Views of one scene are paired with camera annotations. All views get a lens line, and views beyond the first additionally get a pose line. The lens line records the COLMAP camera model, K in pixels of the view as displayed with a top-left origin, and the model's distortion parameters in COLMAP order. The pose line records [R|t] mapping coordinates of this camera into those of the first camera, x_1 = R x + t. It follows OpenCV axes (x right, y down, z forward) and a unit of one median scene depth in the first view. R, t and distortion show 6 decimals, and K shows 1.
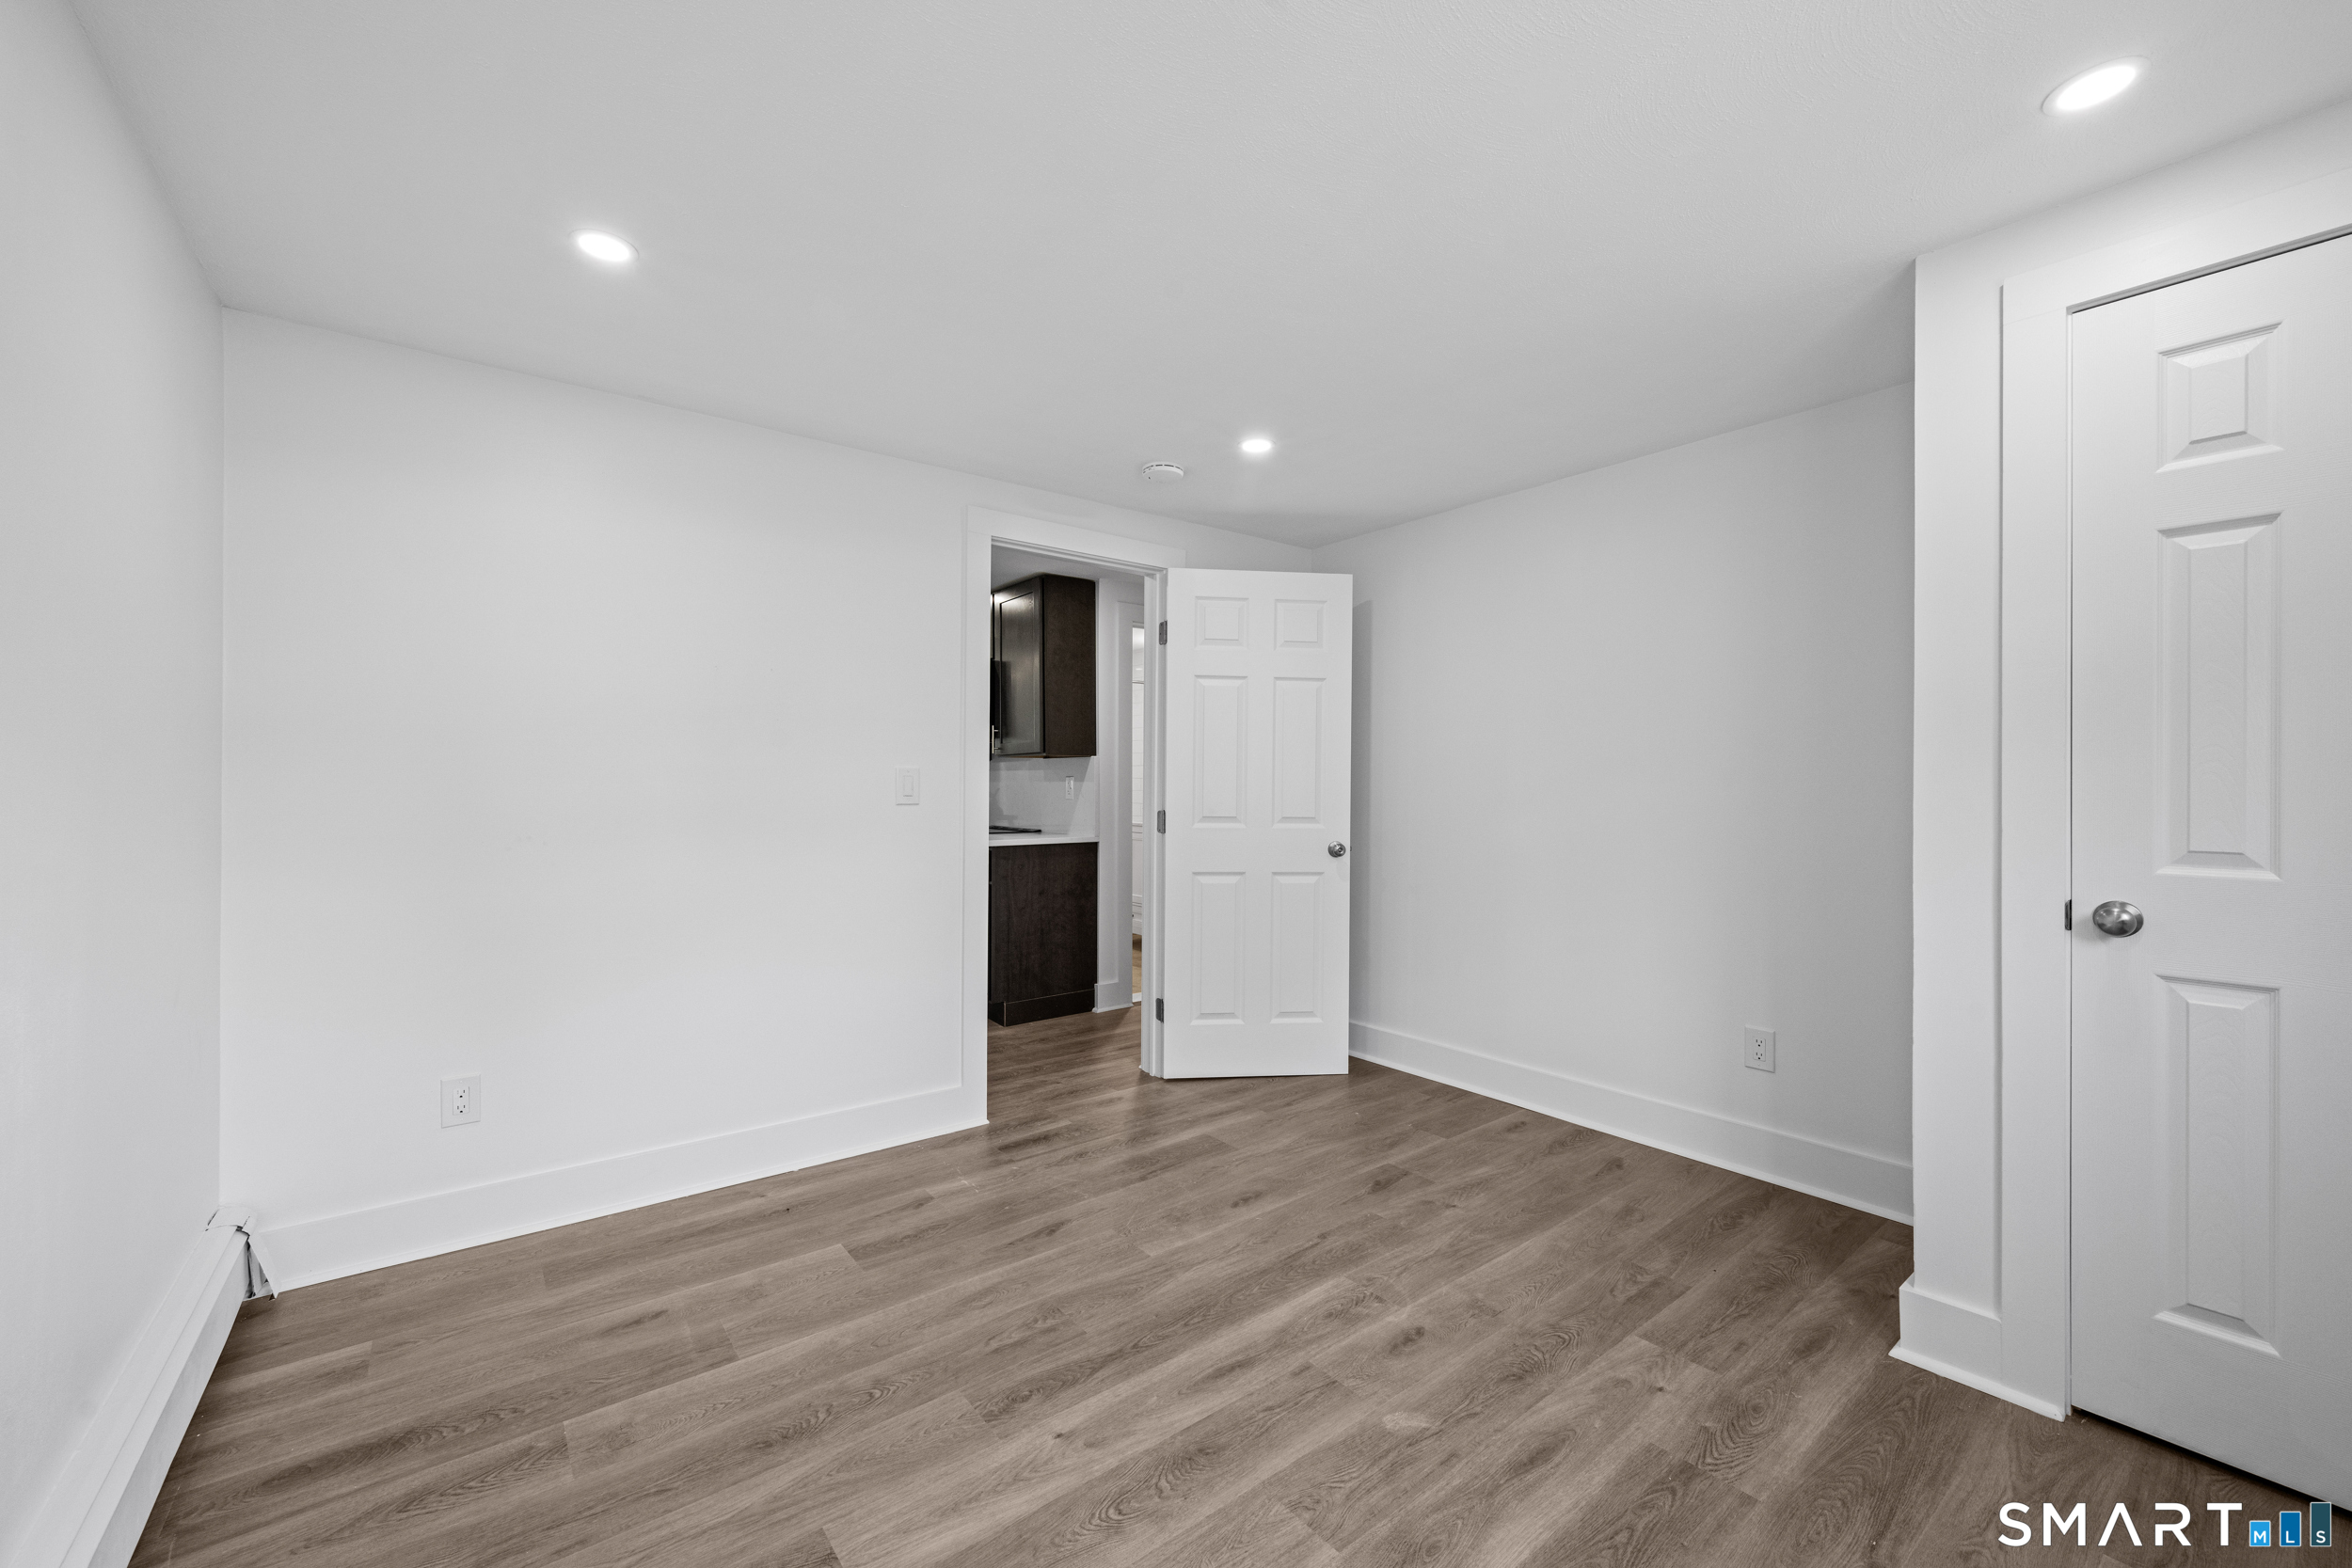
lens RADIAL K [[924.4, 0, 1176.0], [0, 924.4, 784.0], [0, 0, 1]] dist [-0.010841, 0.000160]
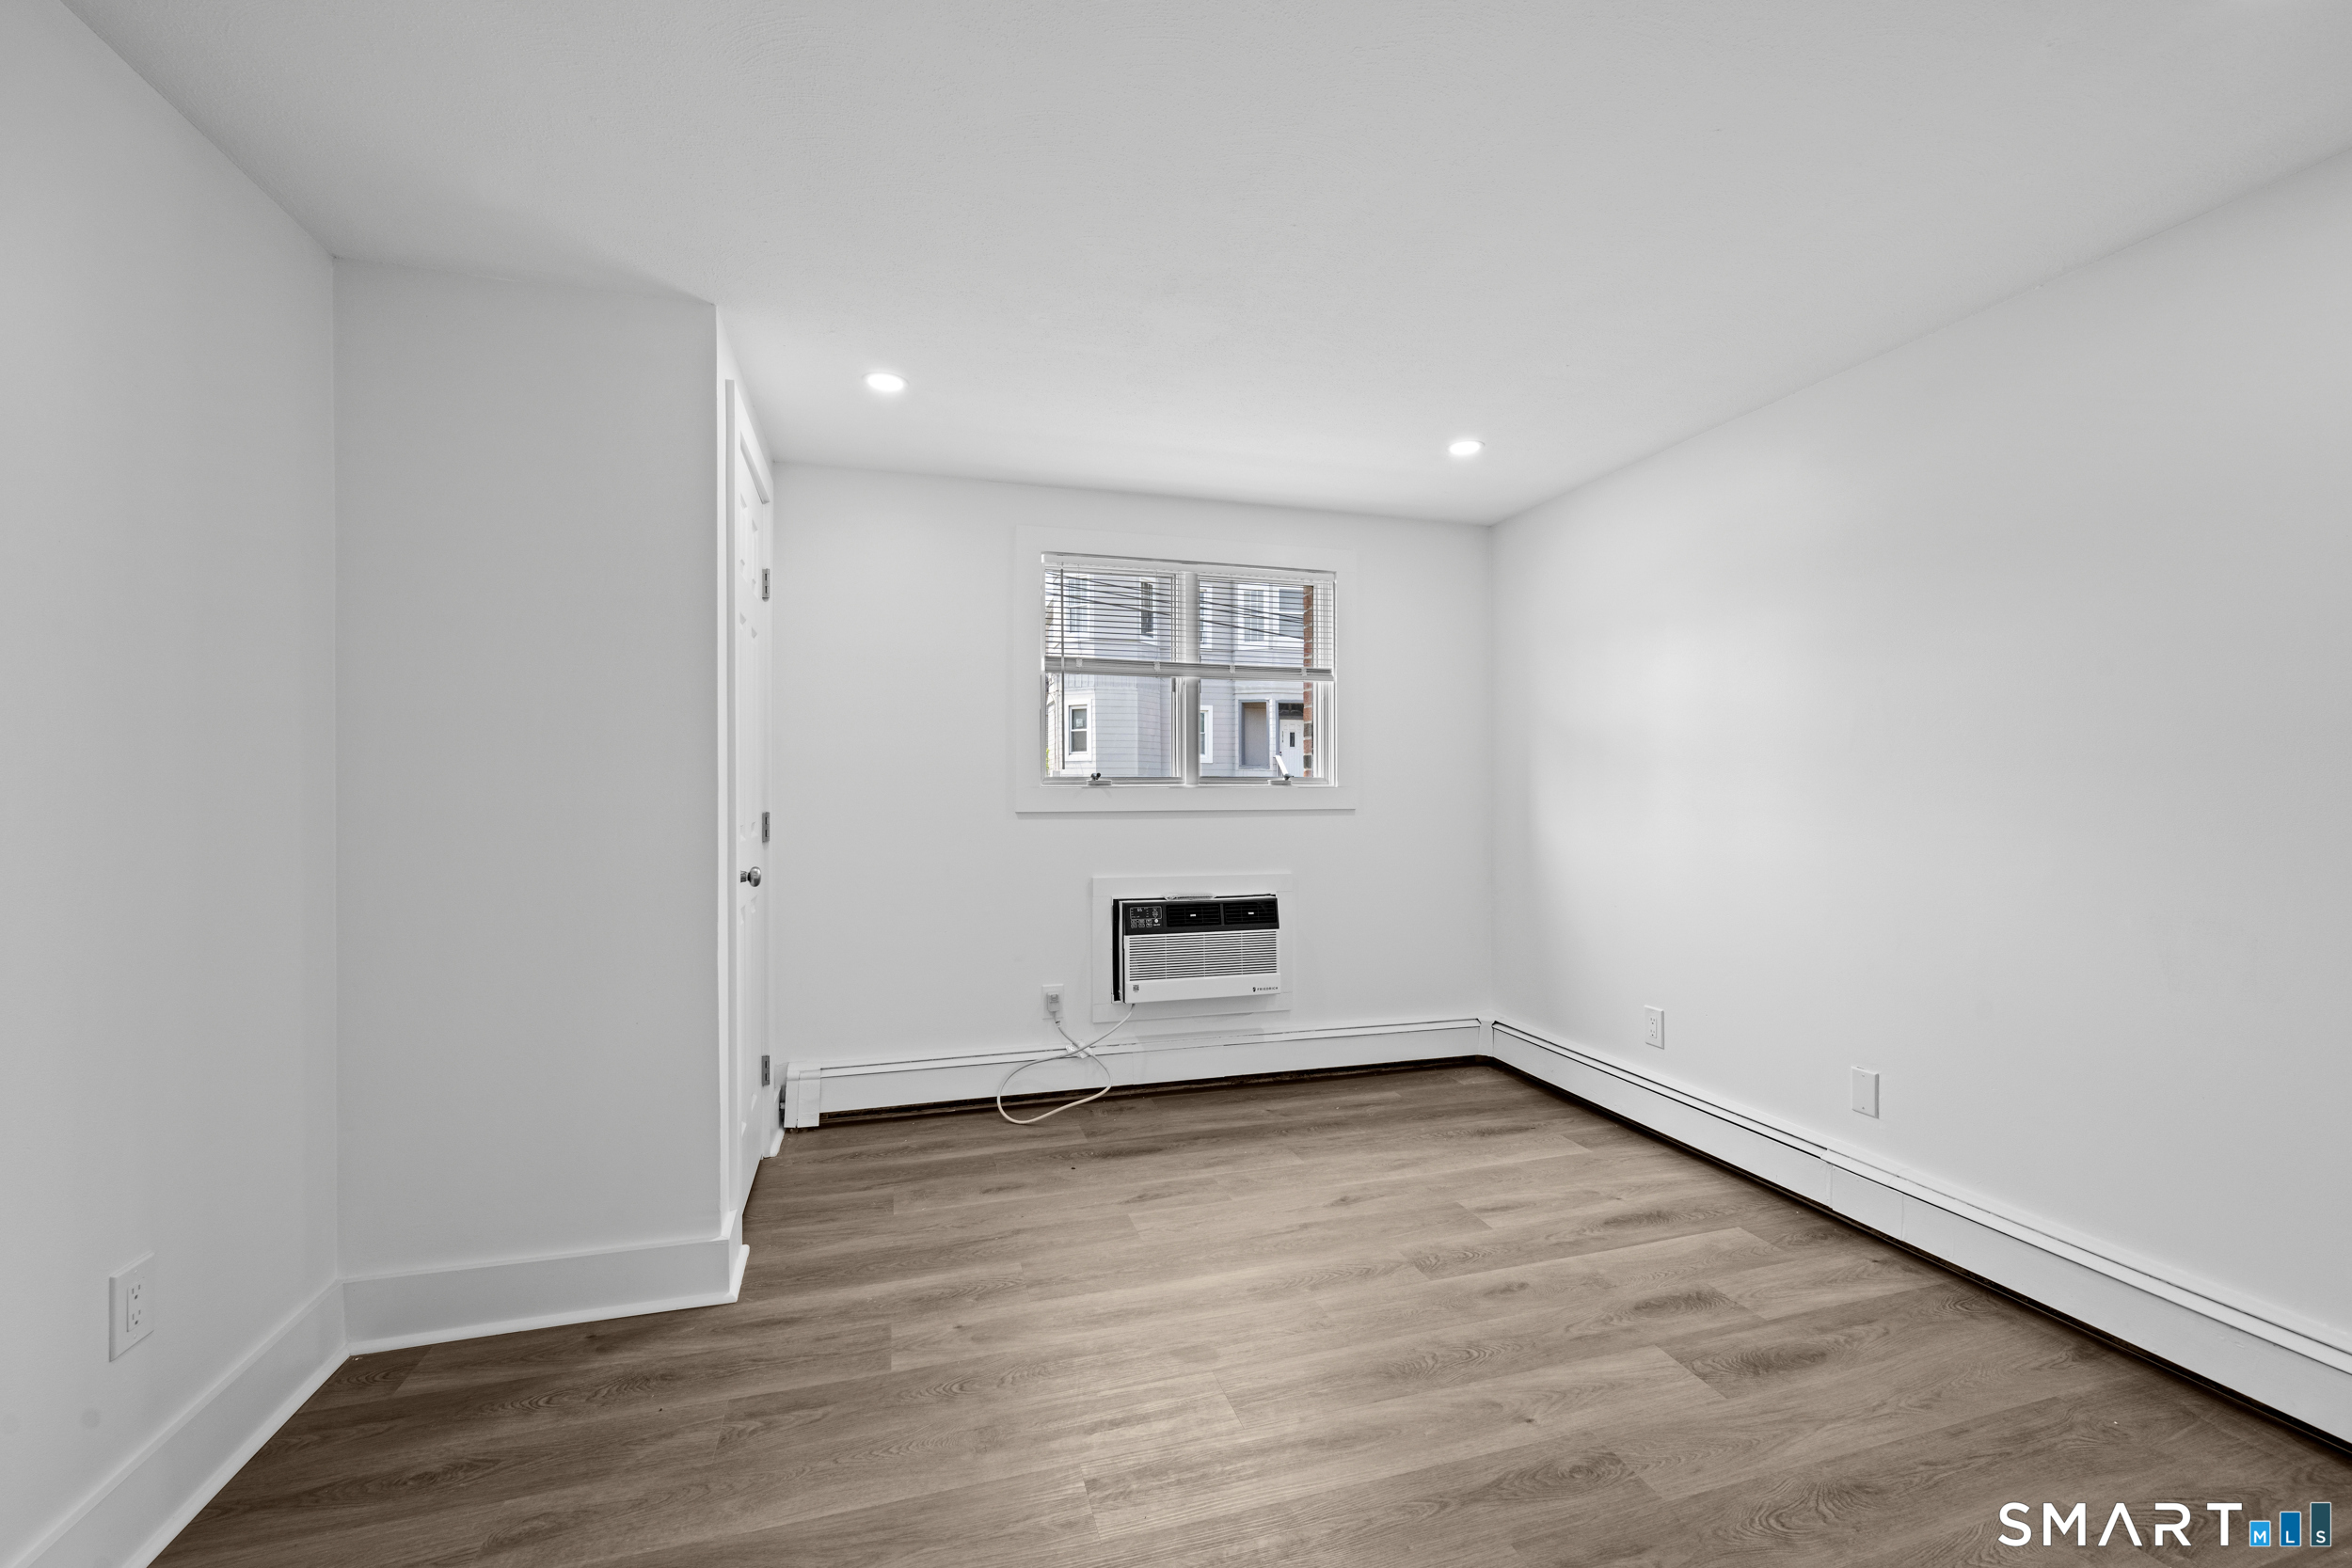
lens RADIAL K [[957.8, 0, 1176.0], [0, 957.8, 784.0], [0, 0, 1]] dist [-0.000070, 0.000056]
pose [[-0.931921, 0.000395, 0.362661, -0.131302], [-0.000507, 0.999997, -0.002390, 0.005606], [-0.362661, -0.002411, -0.931918, 1.899055]]
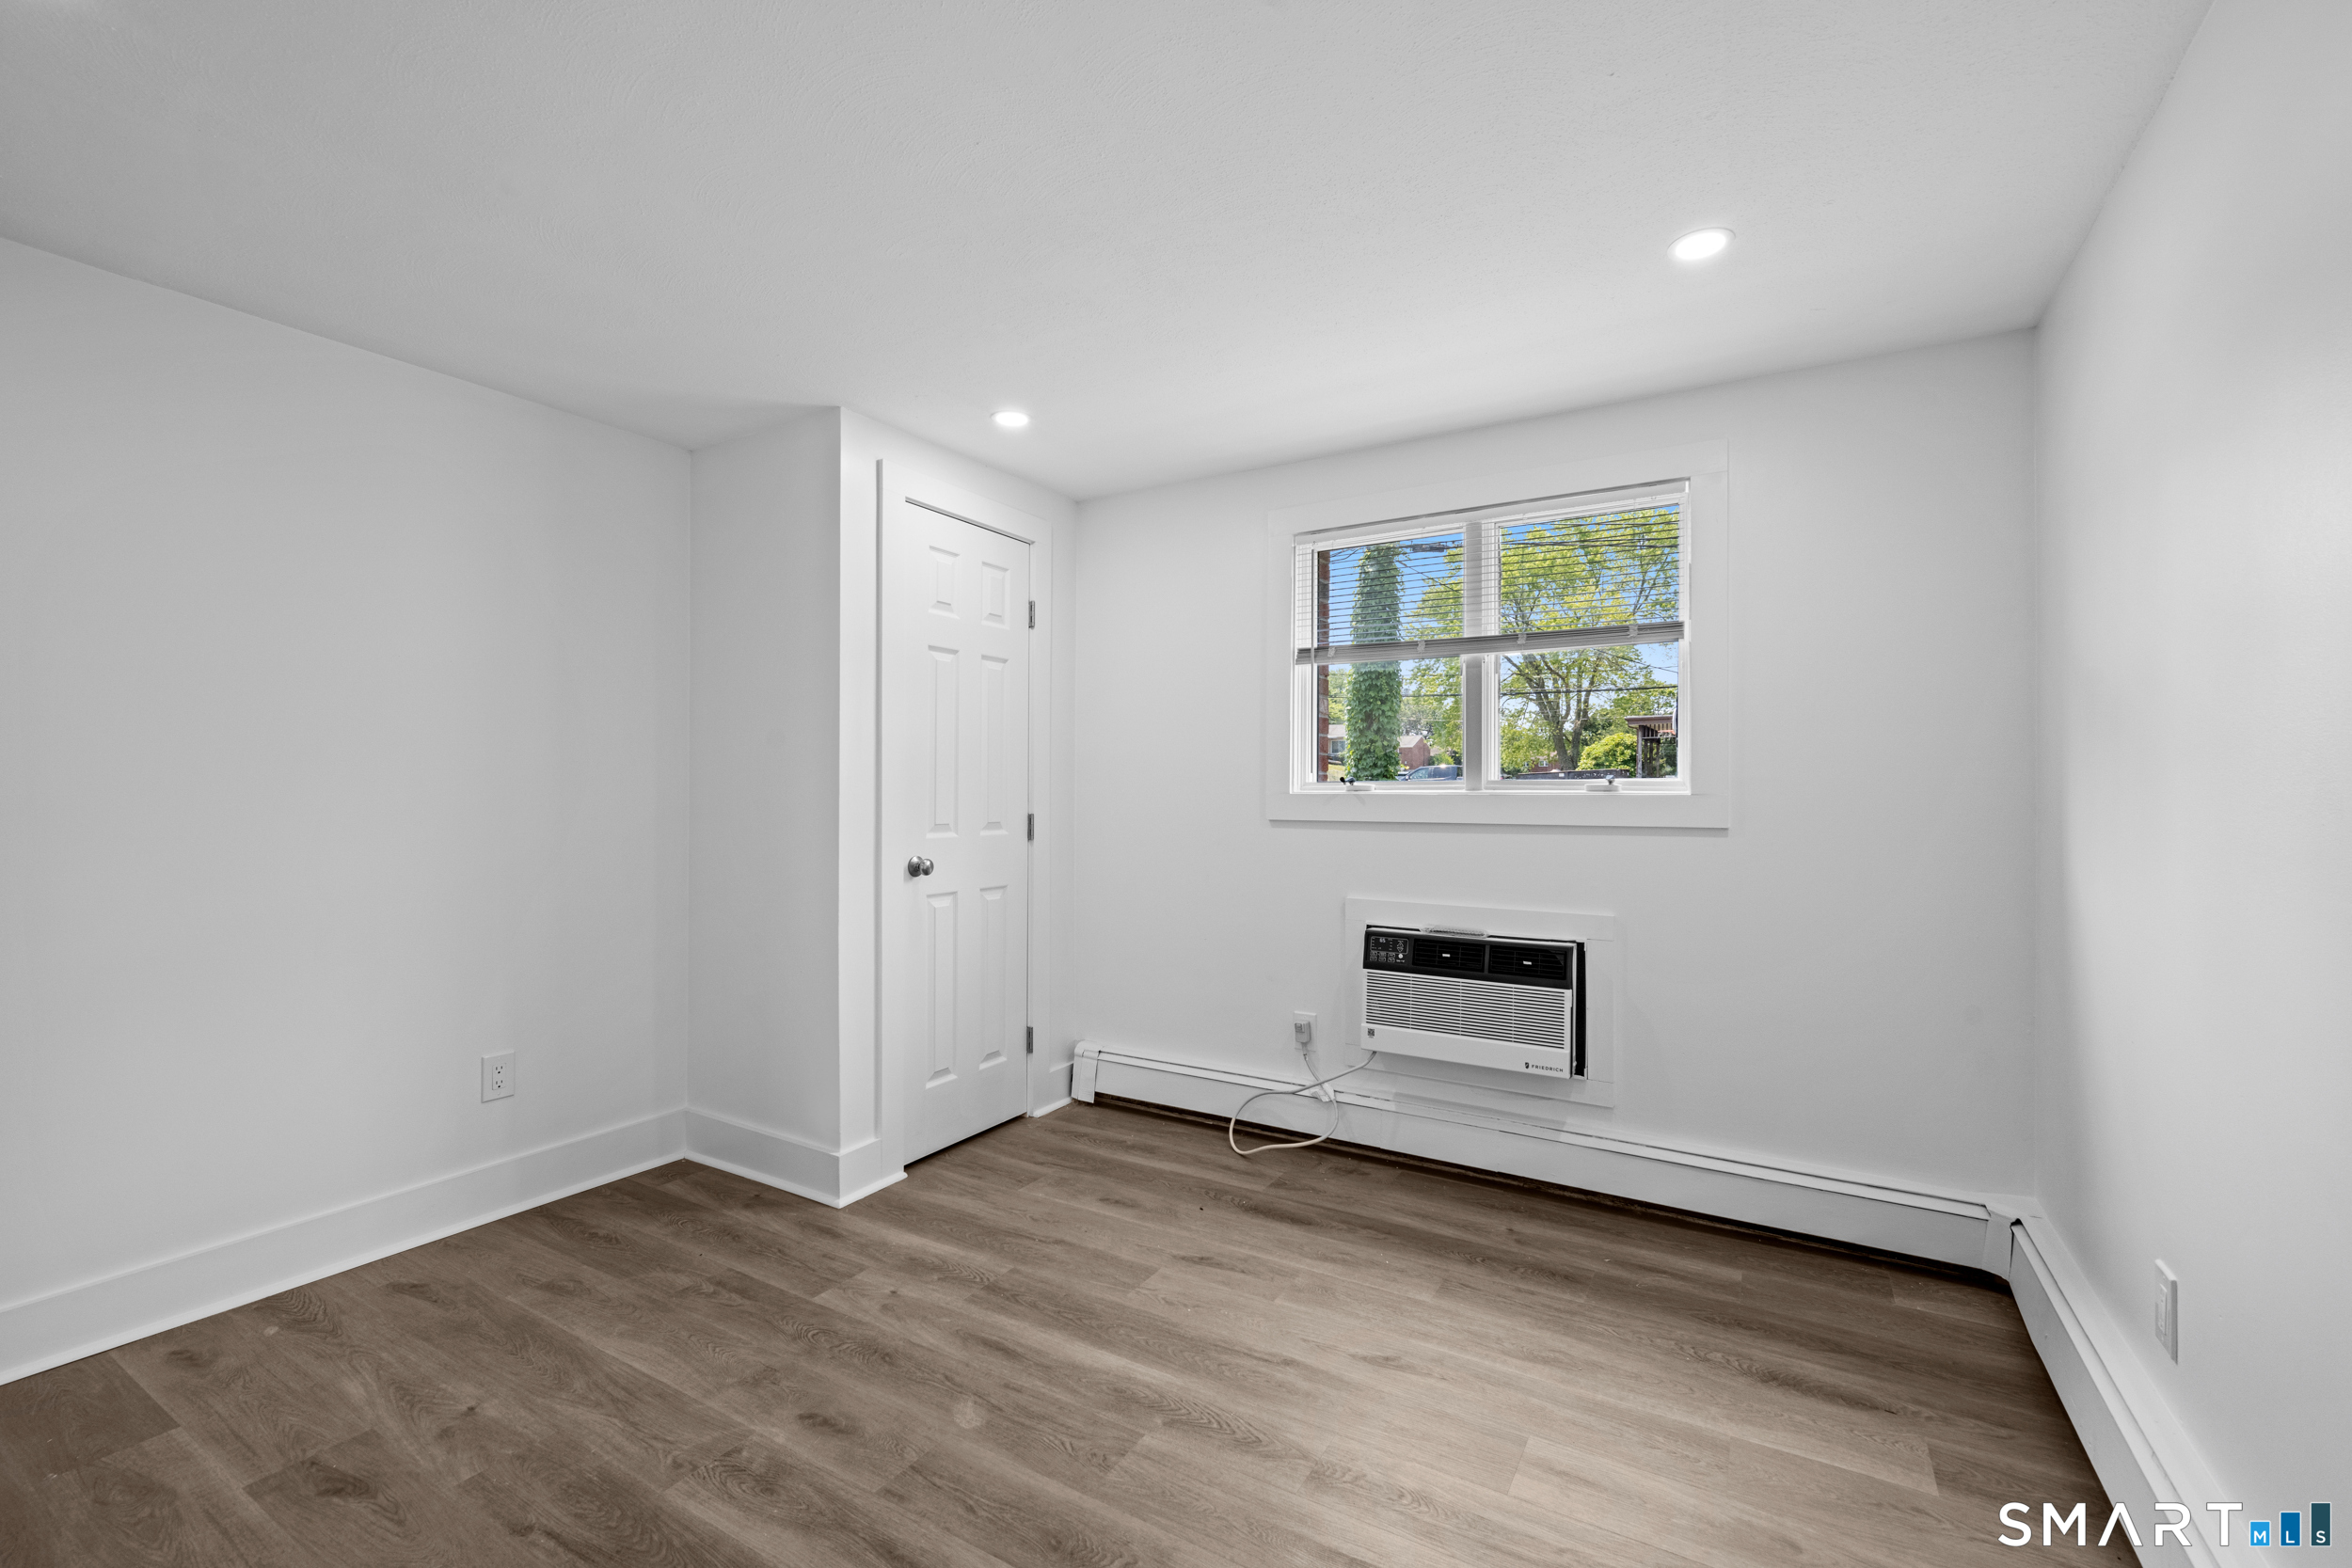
lens RADIAL K [[994.3, 0, 1176.0], [0, 994.3, 784.0], [0, 0, 1]] dist [-0.000831, -0.000509]
pose [[-0.358943, 0.001205, 0.933359, -0.784776], [-0.003293, 0.999991, -0.002558, -0.003494], [-0.933354, -0.003991, -0.358936, 1.075719]]
